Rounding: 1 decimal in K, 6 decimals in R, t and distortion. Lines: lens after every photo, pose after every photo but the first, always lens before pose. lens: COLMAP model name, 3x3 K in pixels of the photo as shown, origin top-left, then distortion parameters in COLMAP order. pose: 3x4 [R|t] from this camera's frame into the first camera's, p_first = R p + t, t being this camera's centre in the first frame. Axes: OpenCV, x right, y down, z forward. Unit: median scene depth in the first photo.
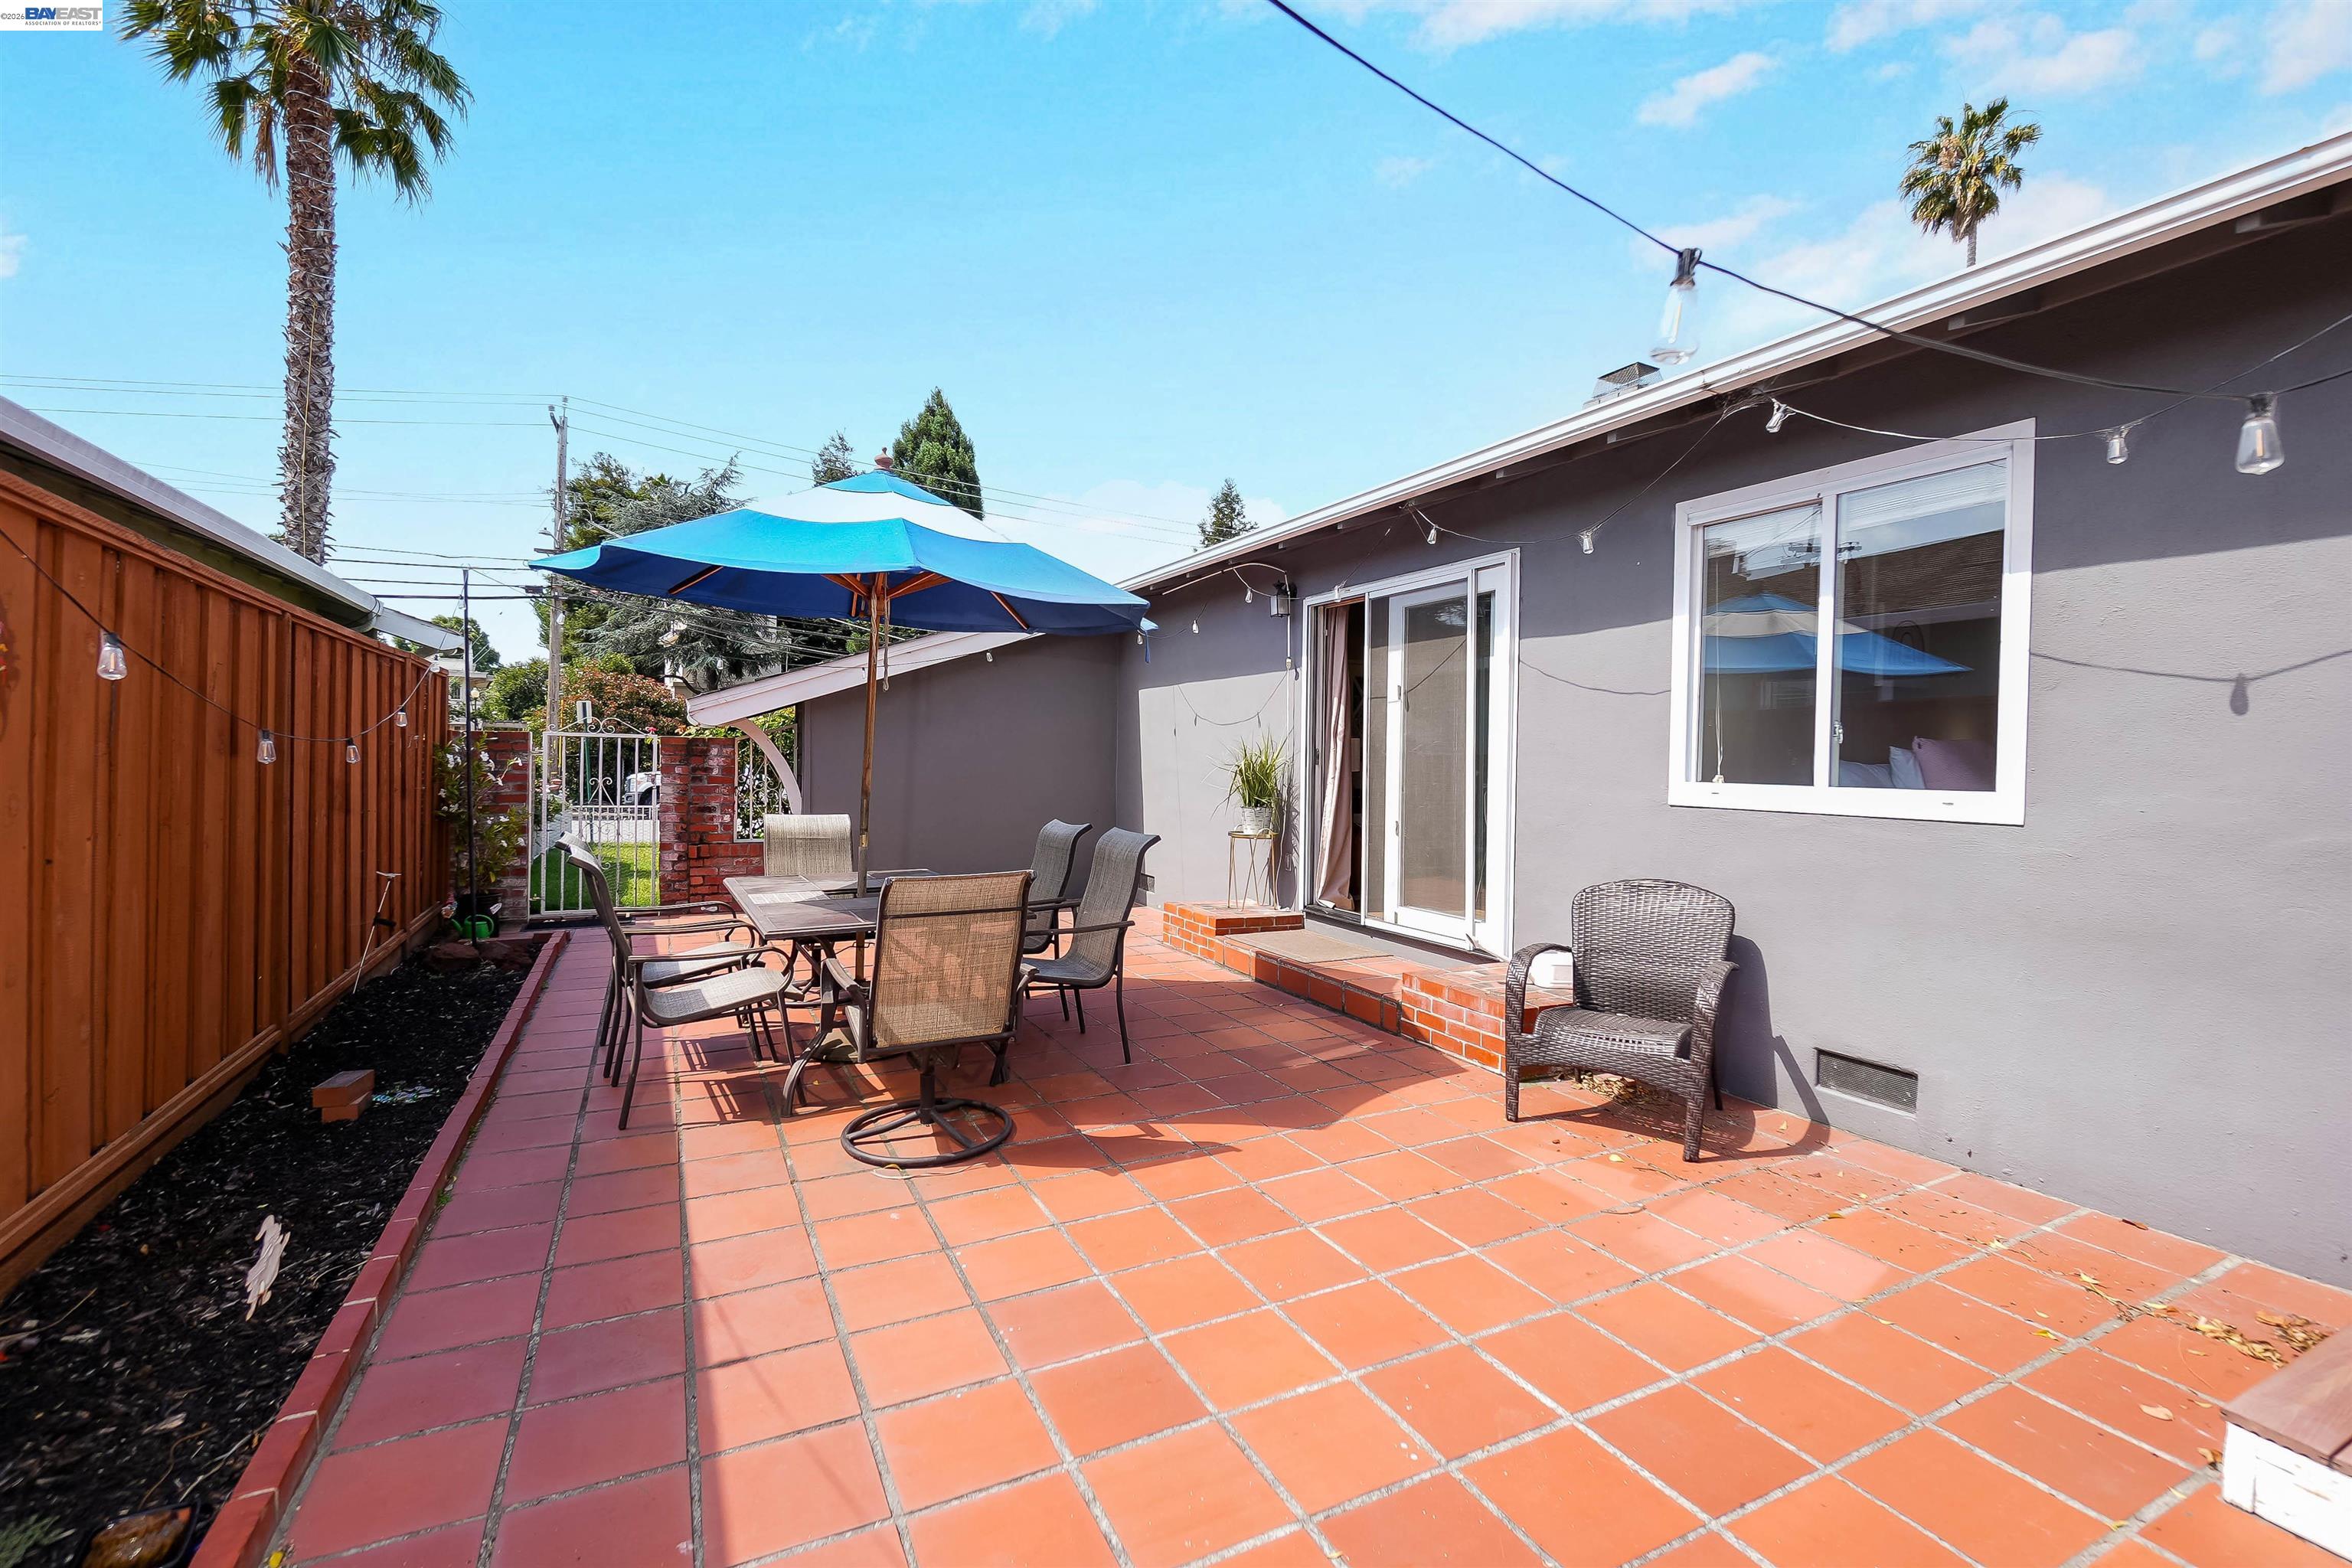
lens RADIAL K [[1019.2, 0, 1167.4], [0, 1019.2, 780.9], [0, 0, 1]] dist [-0.007817, 0.003893]
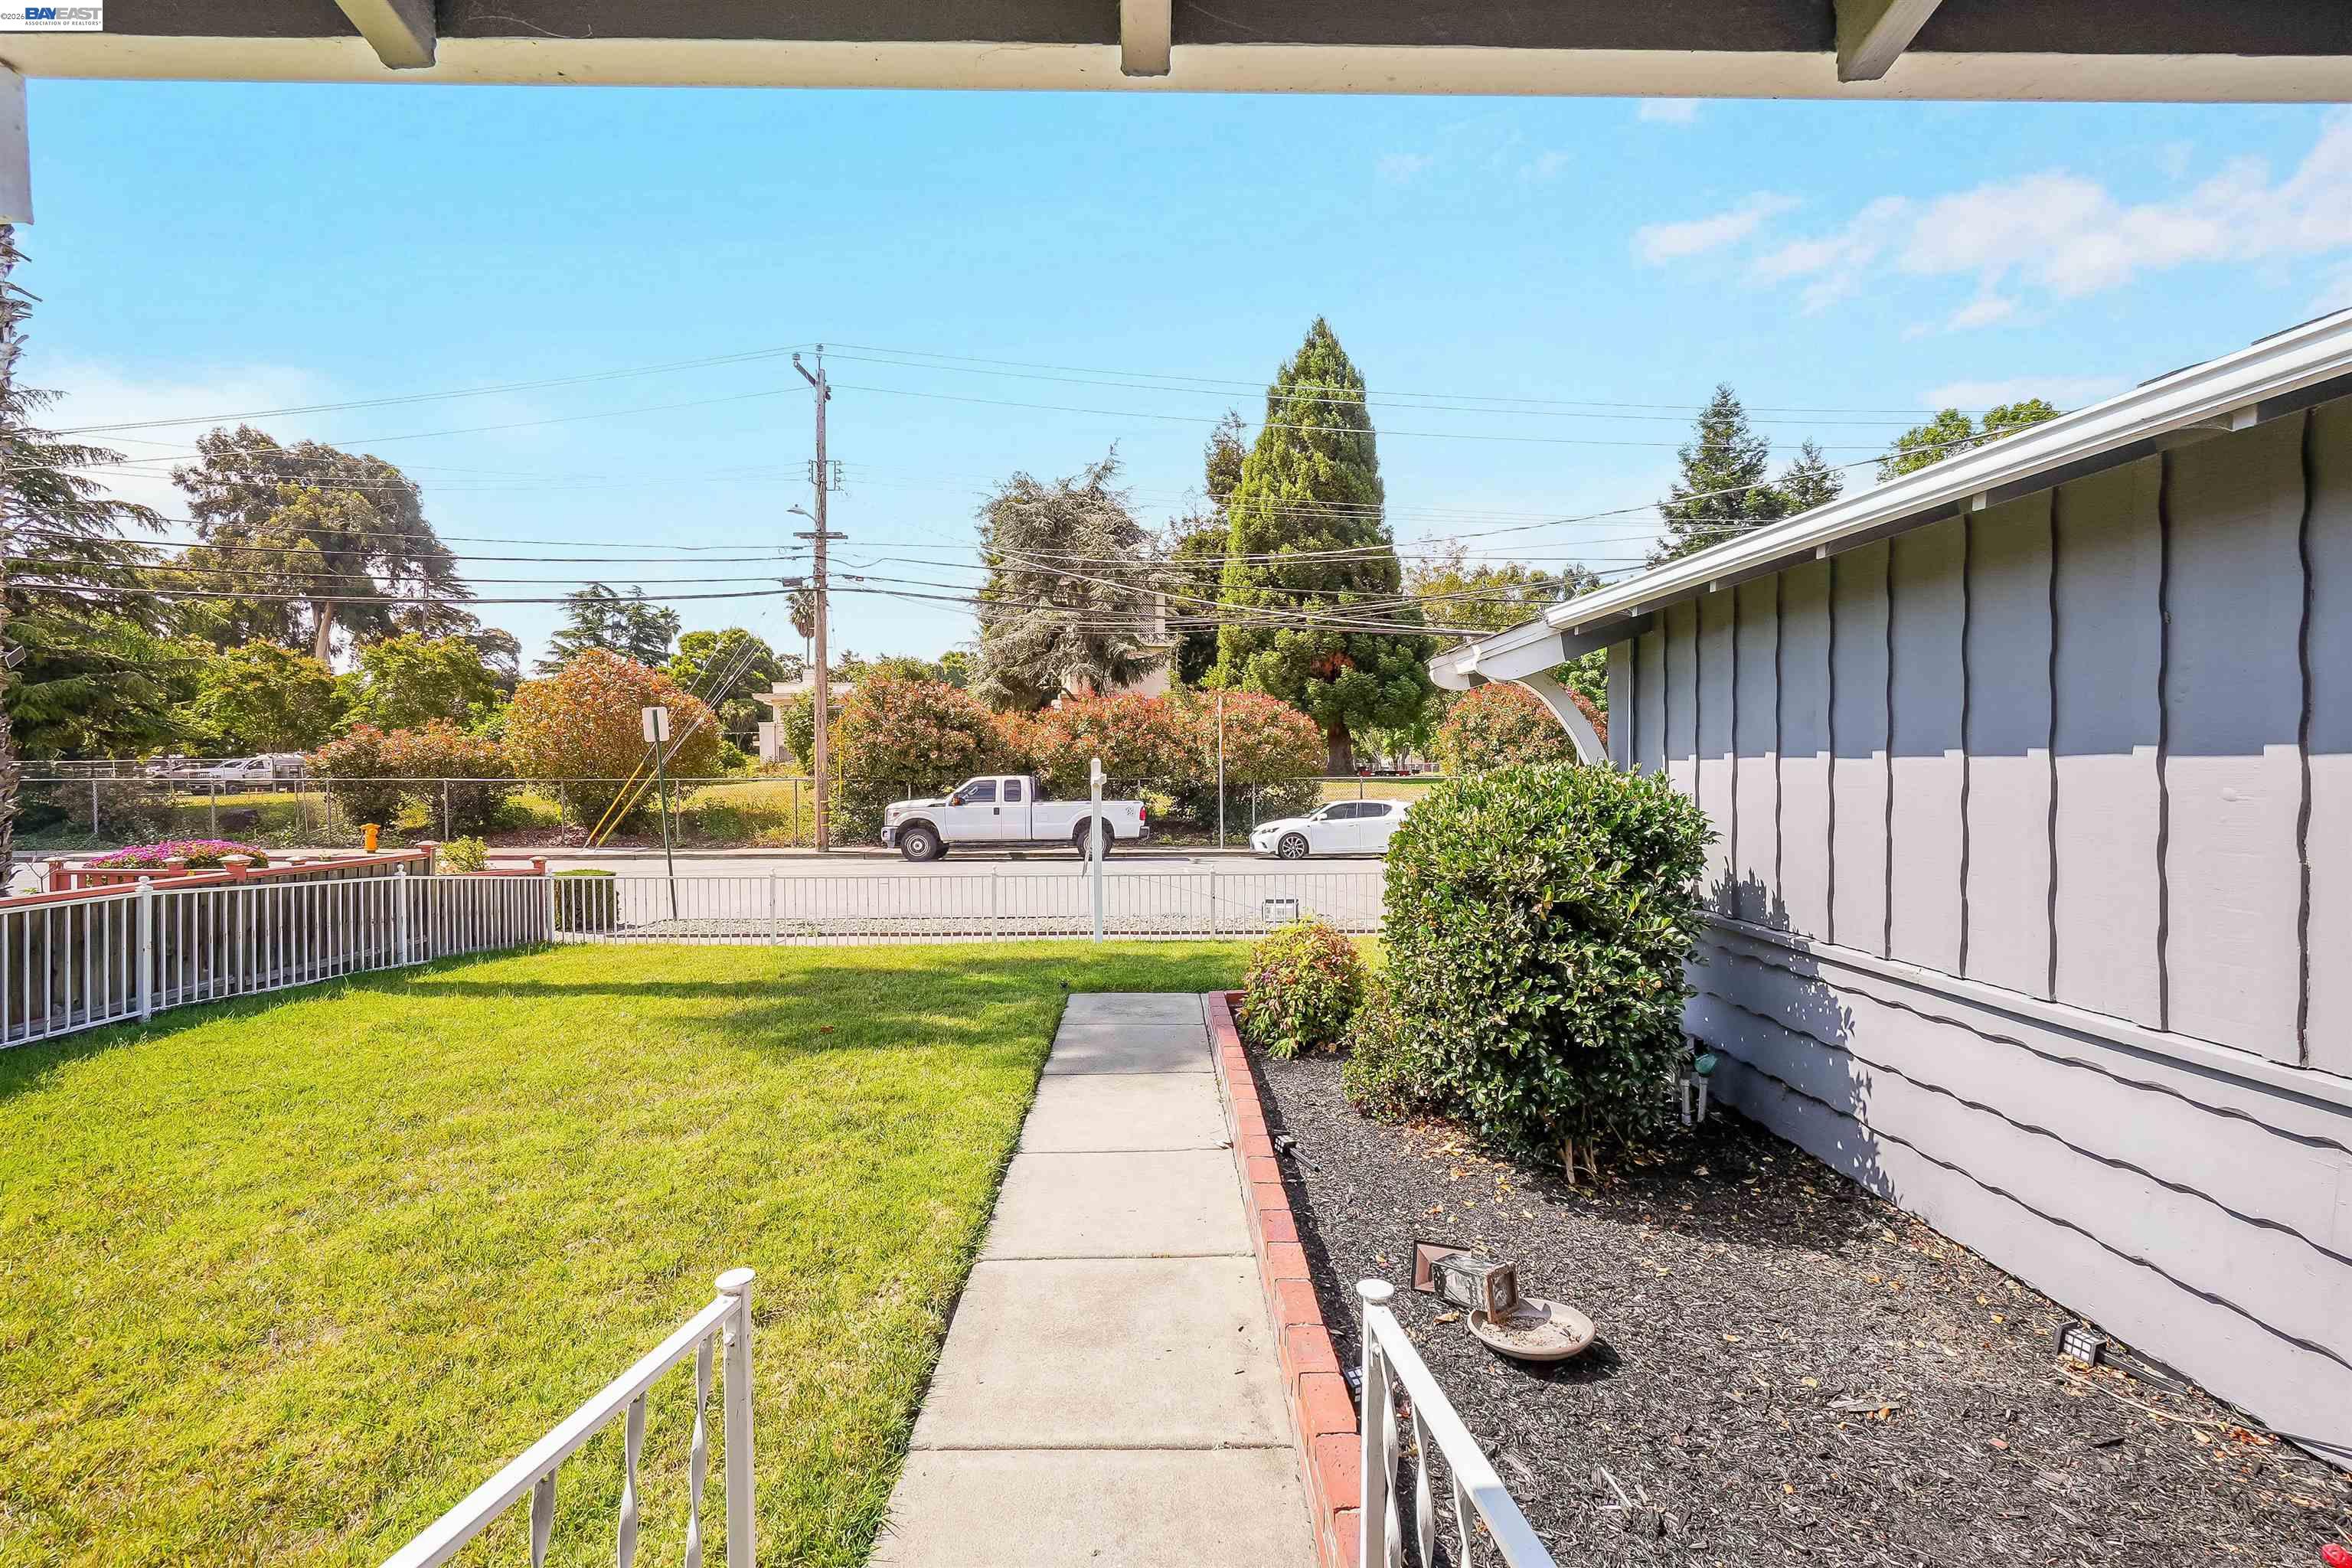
lens RADIAL K [[1019.2, 0, 1185.7], [0, 1019.2, 791.0], [0, 0, 1]] dist [-0.007817, 0.003893]
pose [[0.911237, -0.009466, -0.411773, 0.009707], [0.010593, 0.999944, 0.000455, -0.010441], [0.411745, -0.004776, 0.911286, 0.278234]]
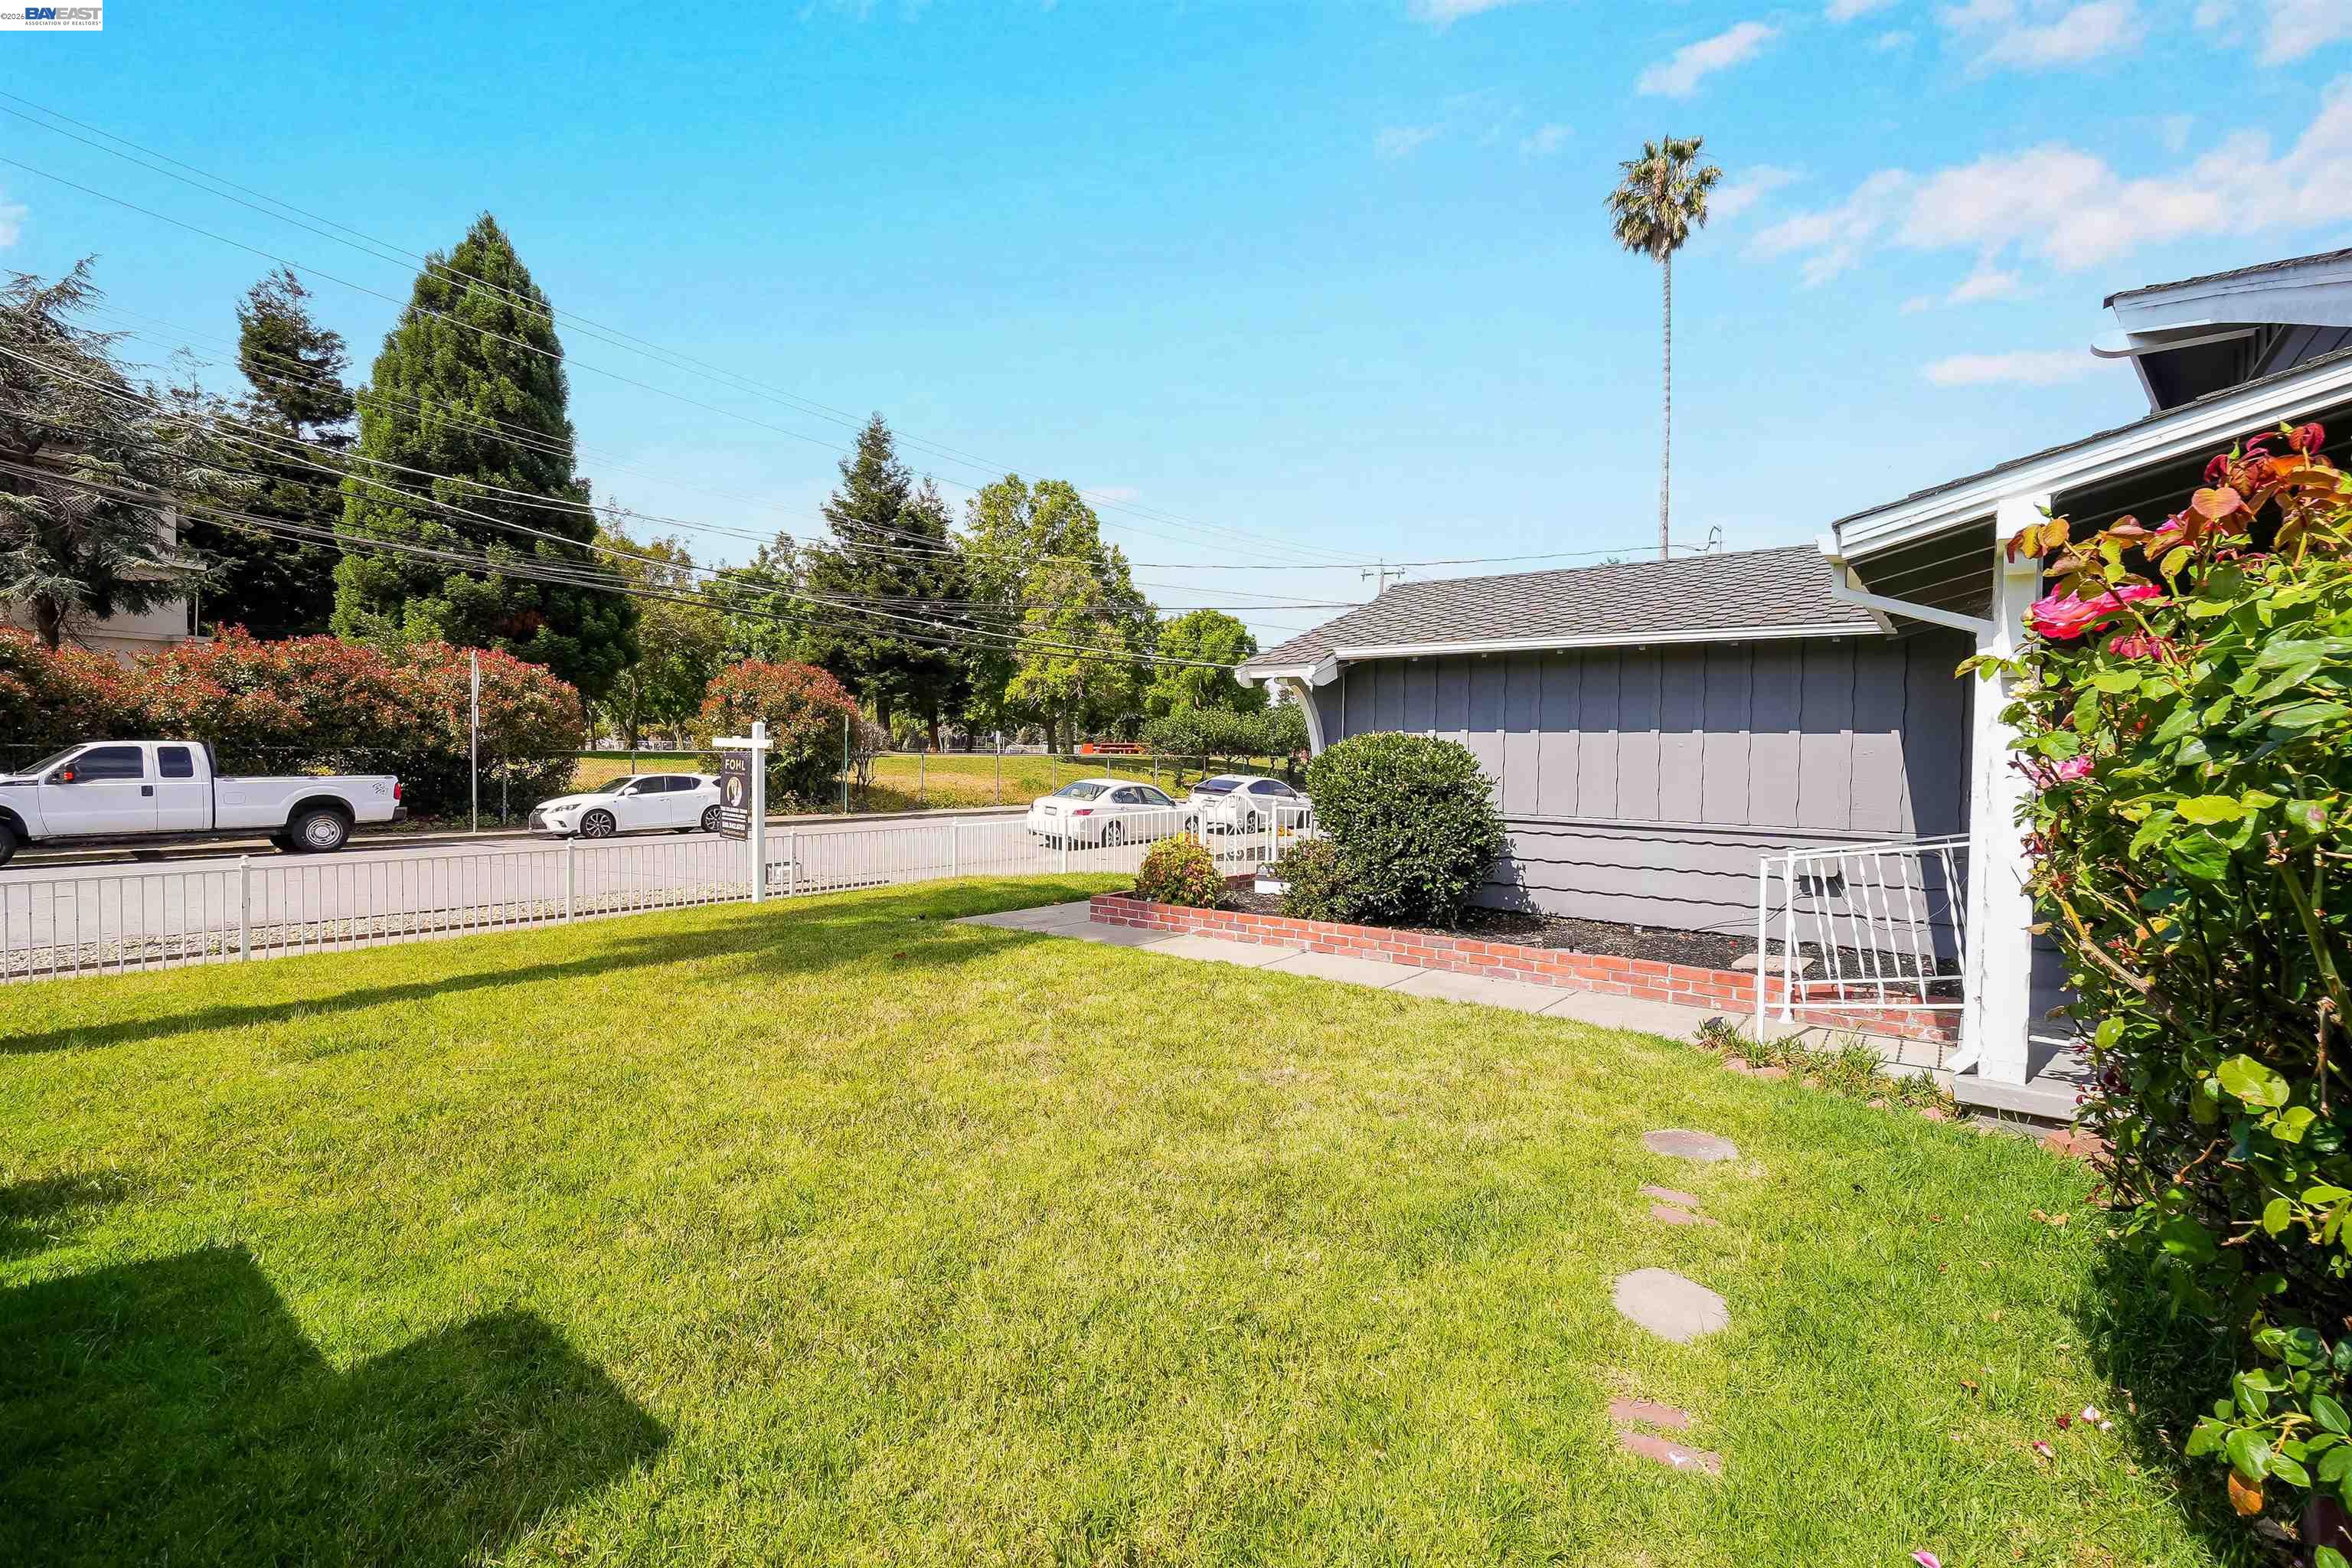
lens RADIAL K [[1019.2, 0, 1170.0], [0, 1019.2, 776.3], [0, 0, 1]] dist [-0.007817, 0.003893]
pose [[0.905594, -0.014280, 0.423904, -0.133969], [0.009551, 0.999866, 0.013279, -0.006928], [-0.424037, -0.007977, 0.905610, 0.219992]]
